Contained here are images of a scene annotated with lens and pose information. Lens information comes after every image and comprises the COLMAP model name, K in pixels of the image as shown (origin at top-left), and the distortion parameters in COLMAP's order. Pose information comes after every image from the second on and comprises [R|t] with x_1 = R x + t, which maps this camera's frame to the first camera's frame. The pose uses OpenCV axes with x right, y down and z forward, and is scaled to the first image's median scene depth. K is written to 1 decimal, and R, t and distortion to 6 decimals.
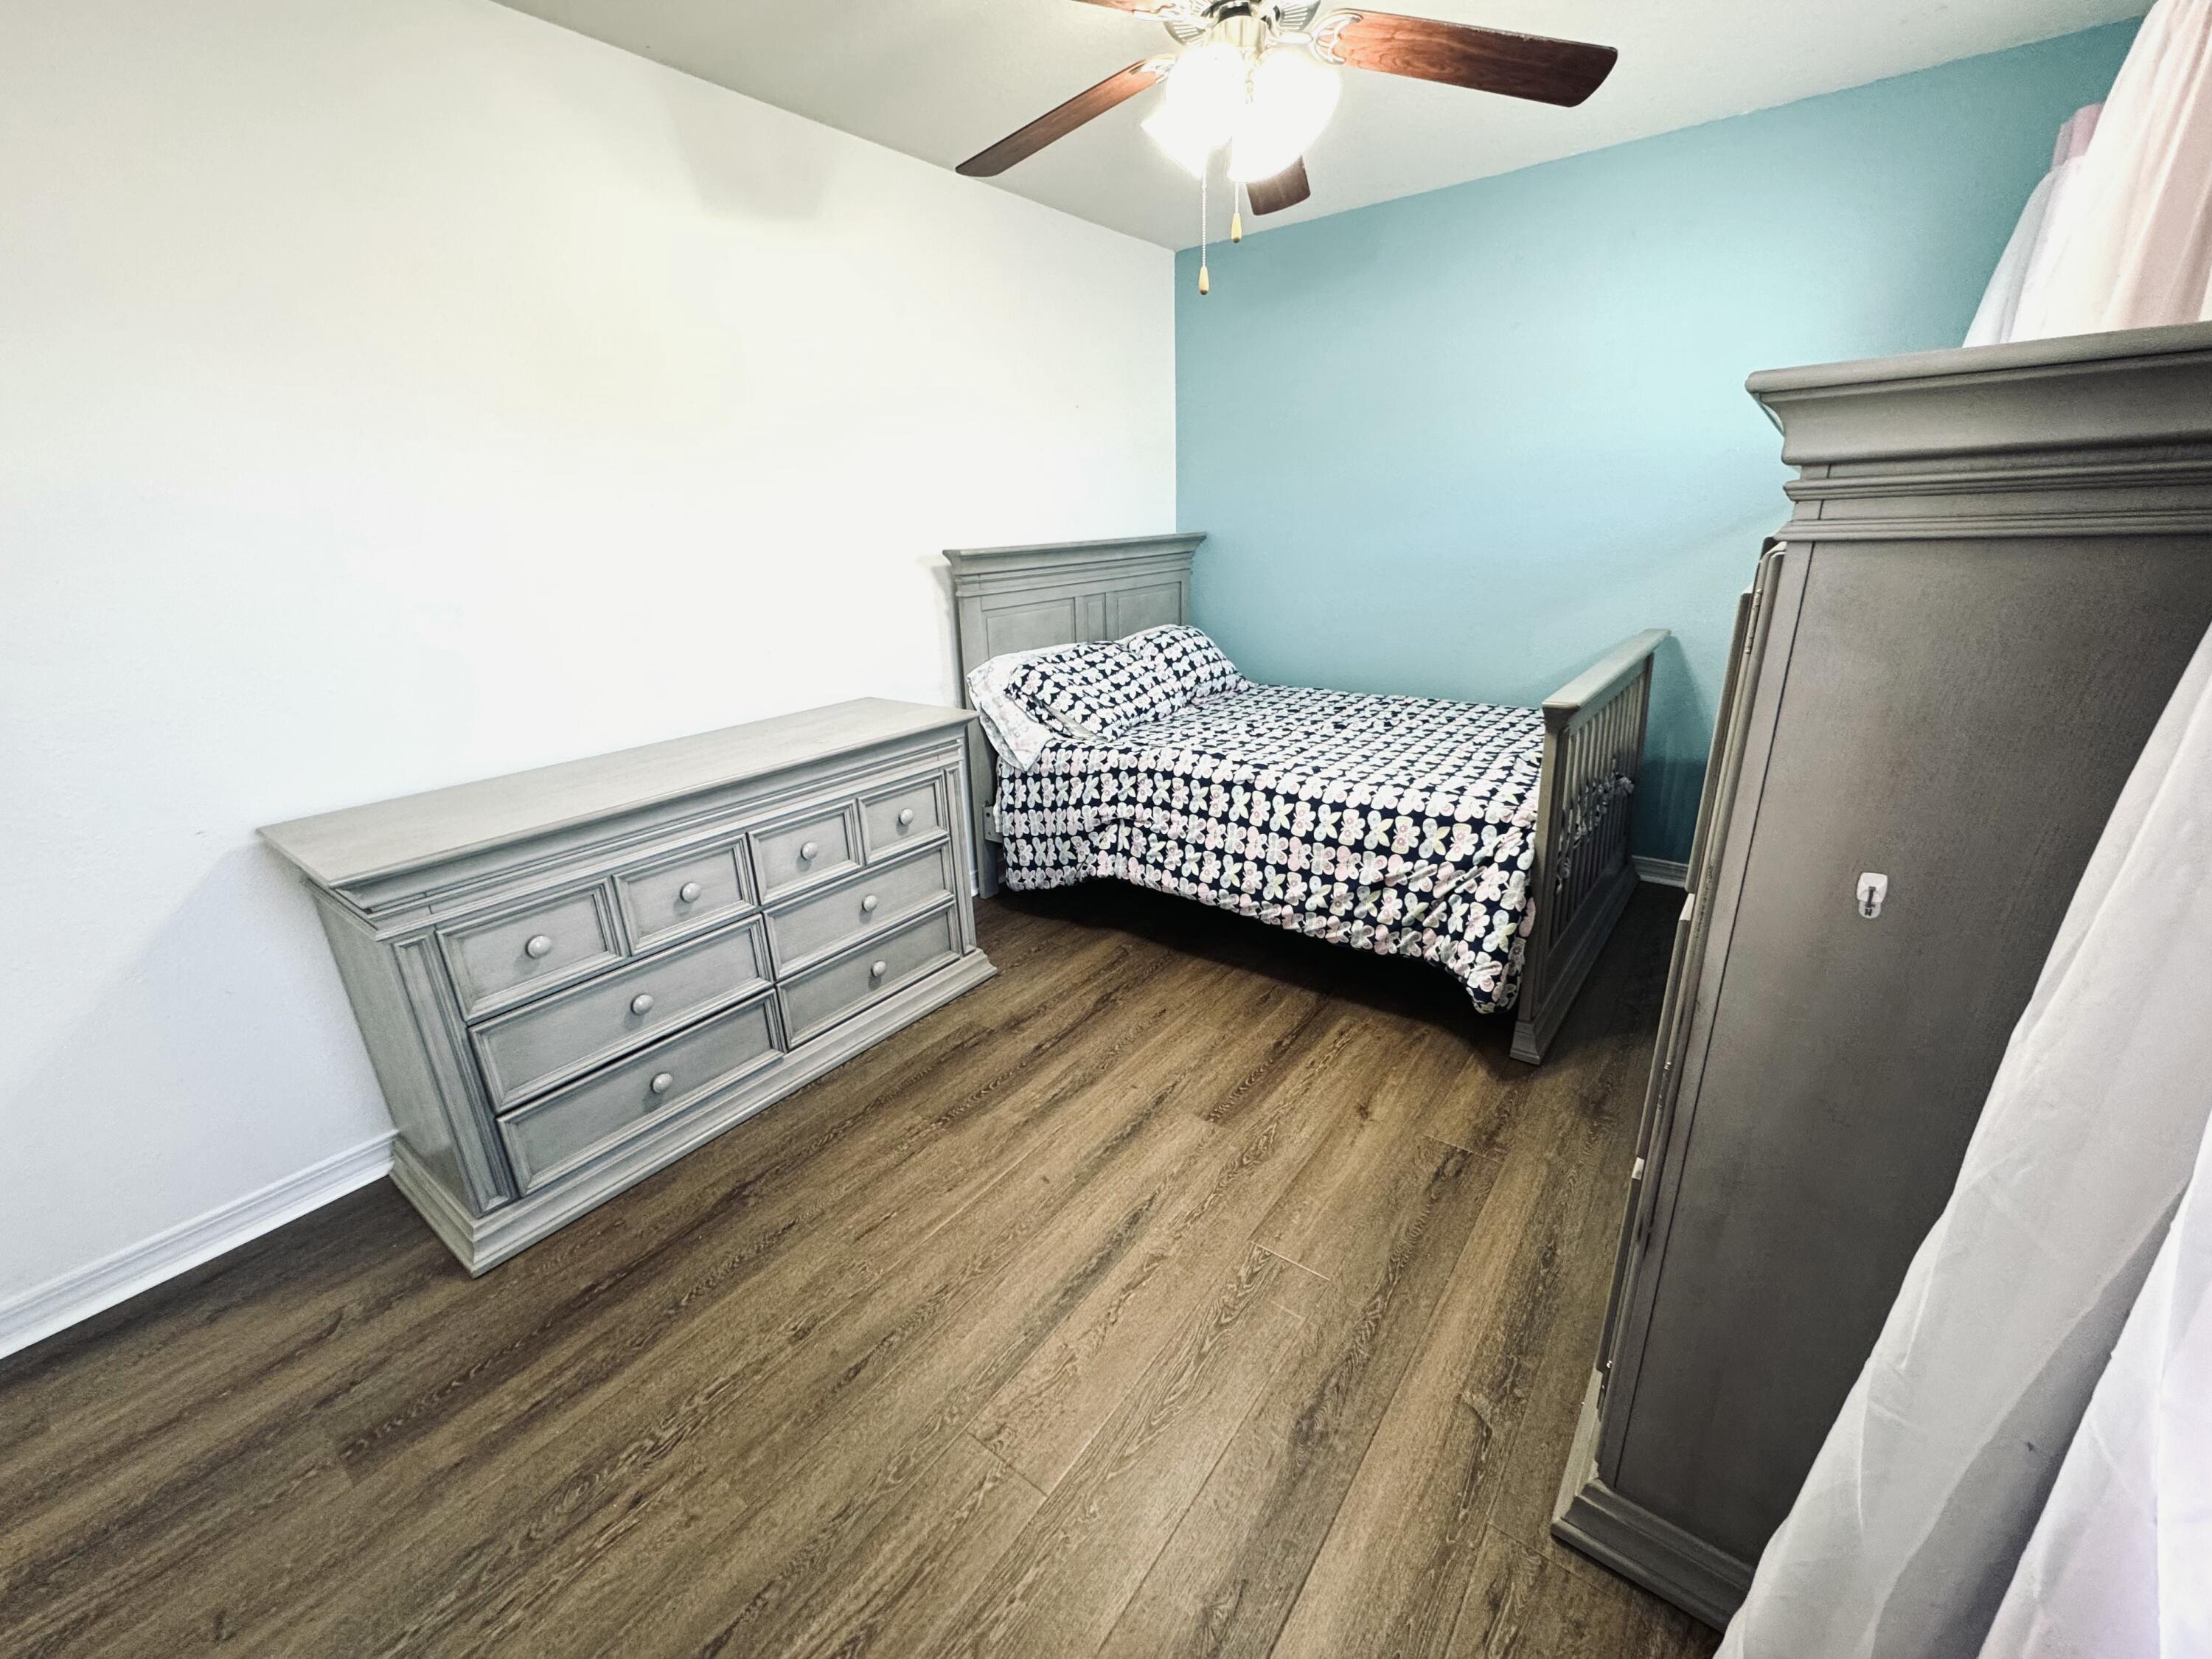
lens RADIAL K [[888.2, 0, 1106.2], [0, 888.2, 821.9], [0, 0, 1]] dist [-0.001679, -0.000354]
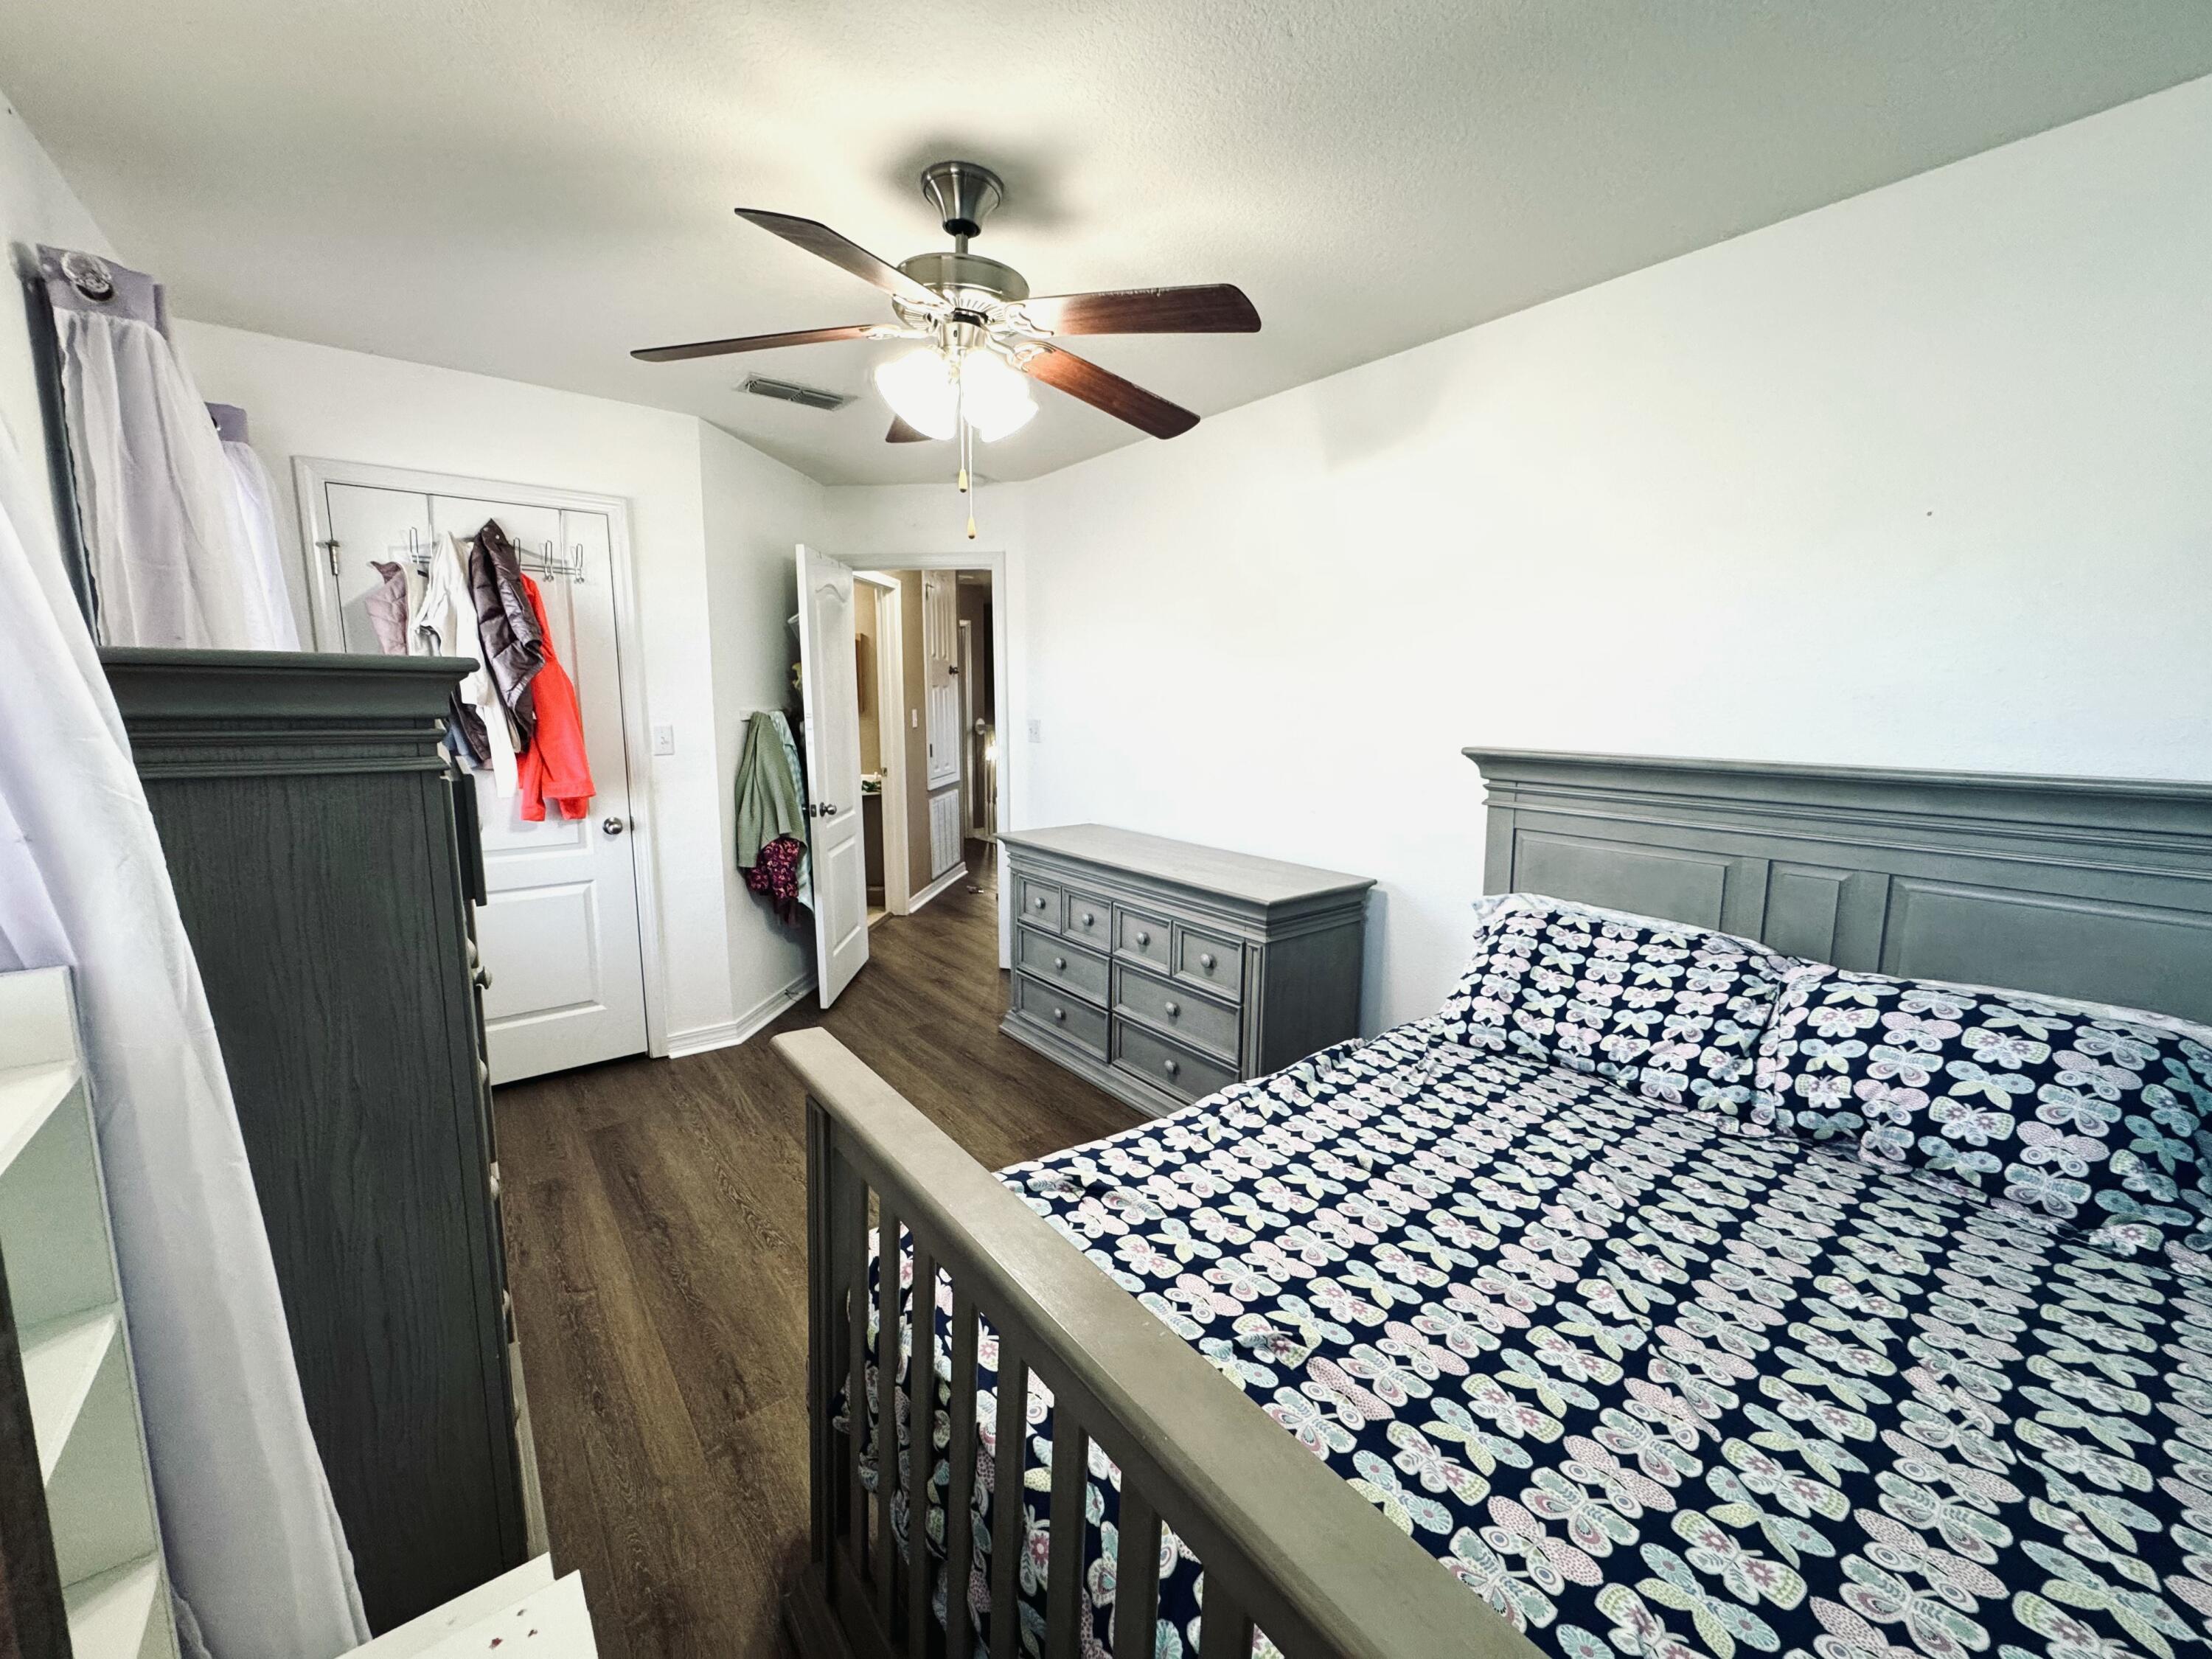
lens RADIAL K [[885.9, 0, 1104.1], [0, 885.9, 837.7], [0, 0, 1]] dist [-0.001058, 0.000004]
pose [[-0.266462, 0.181853, -0.946535, 0.870974], [-0.312149, 0.912832, 0.263251, -0.417831], [0.911900, 0.365606, -0.186470, 1.079294]]
